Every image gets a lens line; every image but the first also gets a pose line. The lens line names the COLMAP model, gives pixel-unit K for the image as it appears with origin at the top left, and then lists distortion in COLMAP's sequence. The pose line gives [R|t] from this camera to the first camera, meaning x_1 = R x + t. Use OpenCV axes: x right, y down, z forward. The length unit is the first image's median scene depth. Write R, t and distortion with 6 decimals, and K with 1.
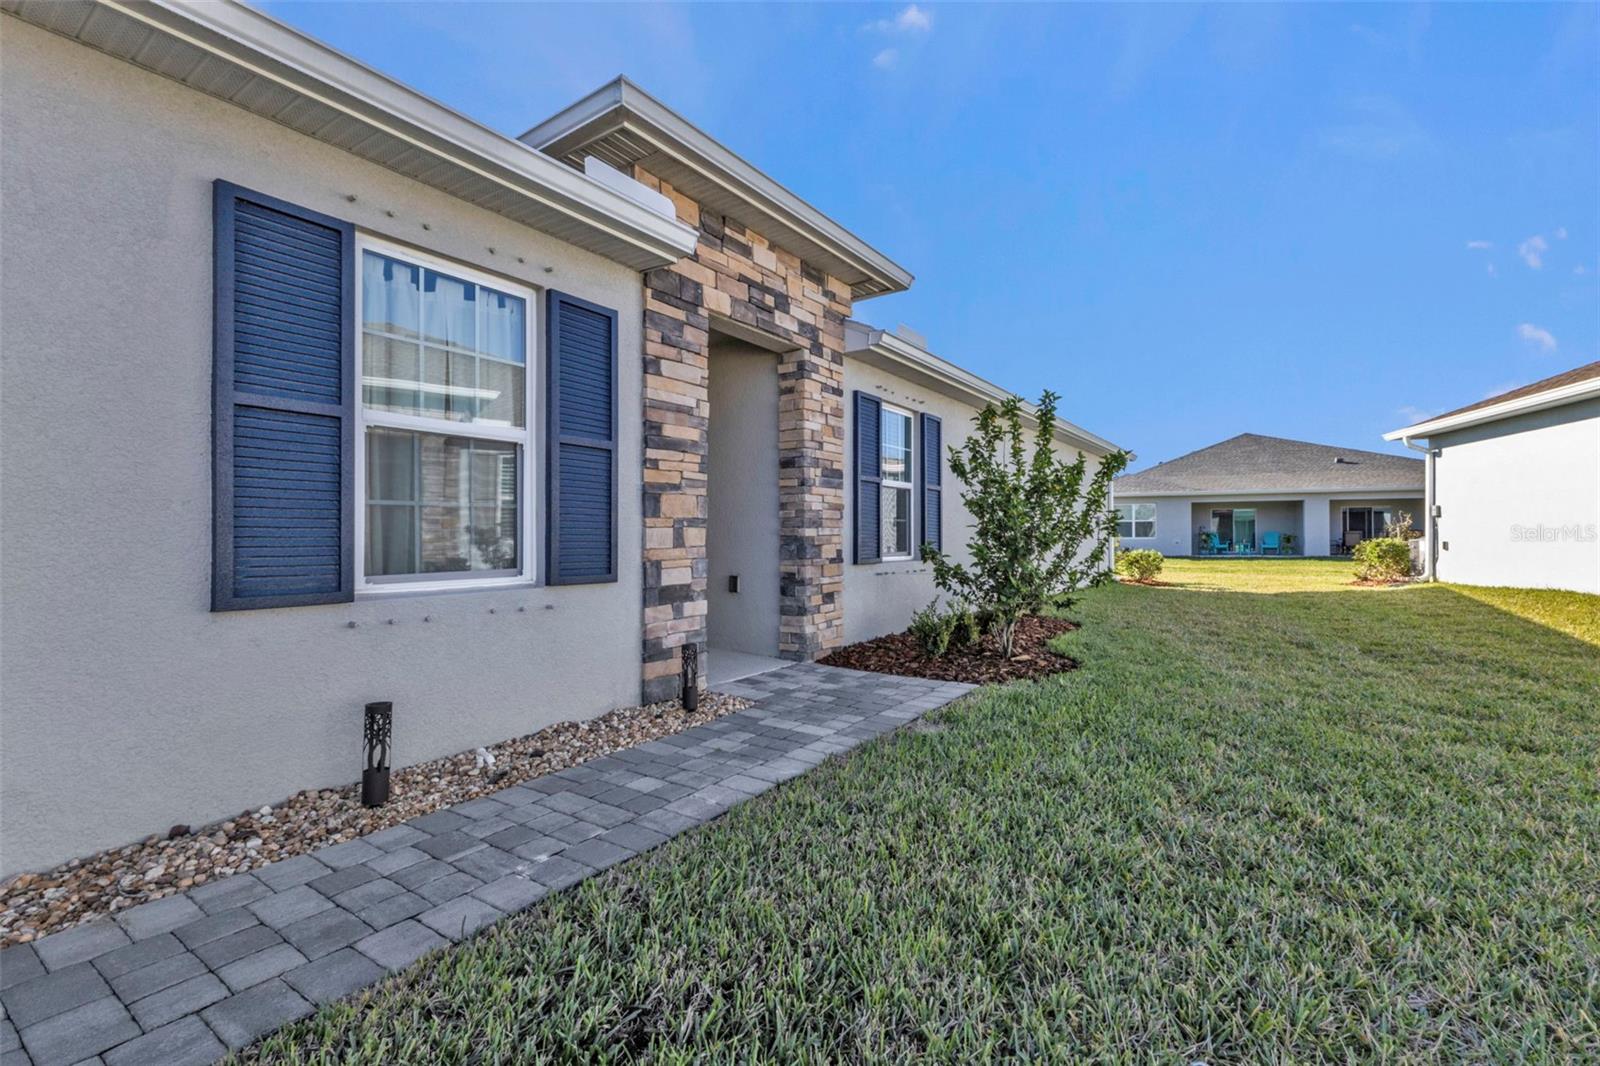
lens RADIAL K [[706.0, 0, 796.2], [0, 706.0, 537.1], [0, 0, 1]] dist [0.012156, -0.000977]
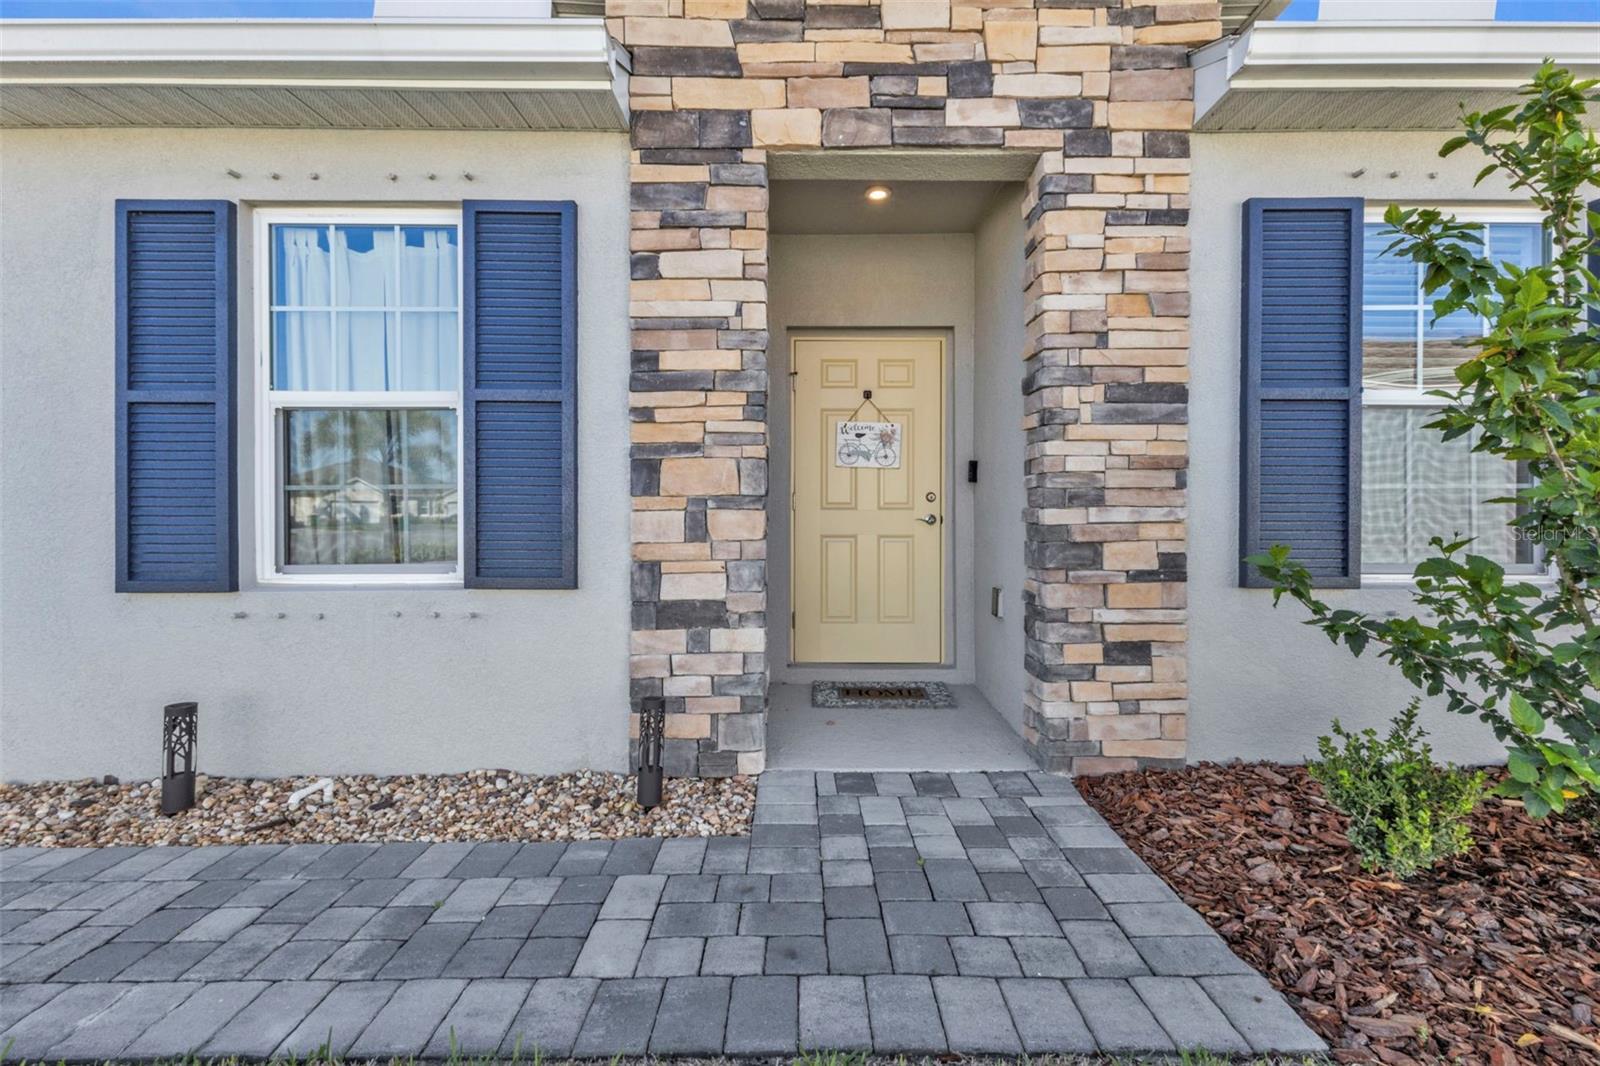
lens RADIAL K [[706.0, 0, 801.0], [0, 706.0, 516.5], [0, 0, 1]] dist [0.012156, -0.000977]
pose [[0.577841, 0.007616, -0.816114, 0.404176], [-0.001363, 0.999964, 0.008367, -0.013682], [0.816148, -0.003723, 0.577830, 0.702792]]
